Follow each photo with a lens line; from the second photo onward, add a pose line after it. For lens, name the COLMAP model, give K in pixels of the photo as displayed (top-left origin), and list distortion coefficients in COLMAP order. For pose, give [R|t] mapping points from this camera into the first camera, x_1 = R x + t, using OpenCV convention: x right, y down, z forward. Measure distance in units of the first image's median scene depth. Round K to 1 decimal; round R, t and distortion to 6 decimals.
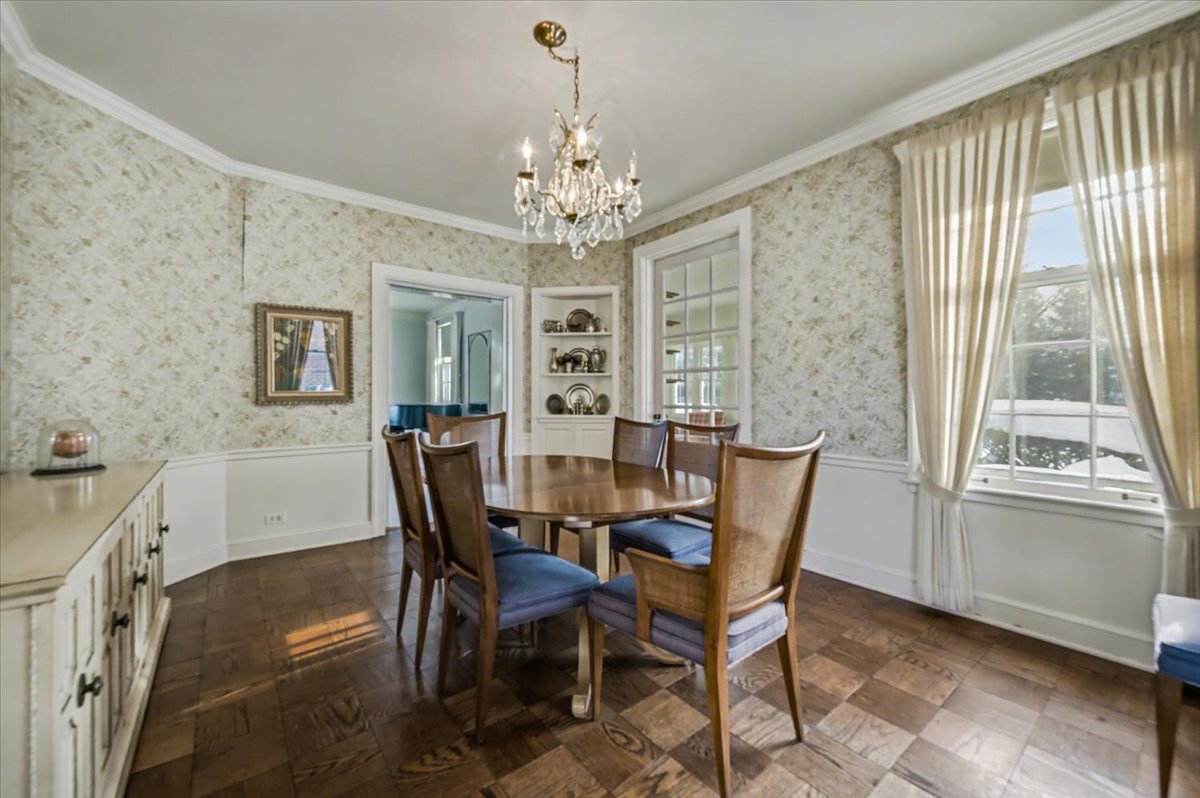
lens RADIAL K [[470.4, 0, 601.1], [0, 470.4, 393.9], [0, 0, 1]] dist [0.001536, -0.000025]
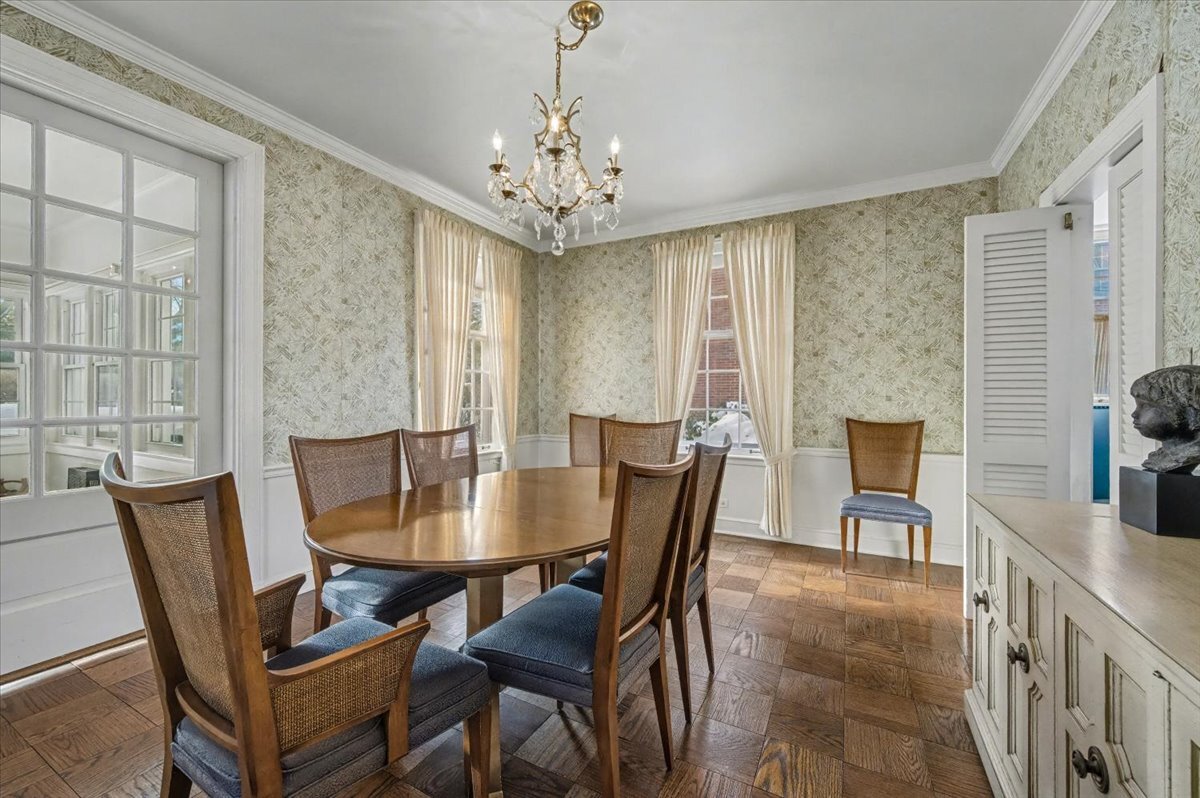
lens RADIAL K [[470.4, 0, 601.8], [0, 470.4, 398.2], [0, 0, 1]] dist [0.001536, -0.000025]
pose [[-0.394949, -0.002564, 0.918699, -0.660061], [-0.007260, 0.999974, -0.000330, -0.001480], [-0.918674, -0.006800, -0.394957, 0.895669]]
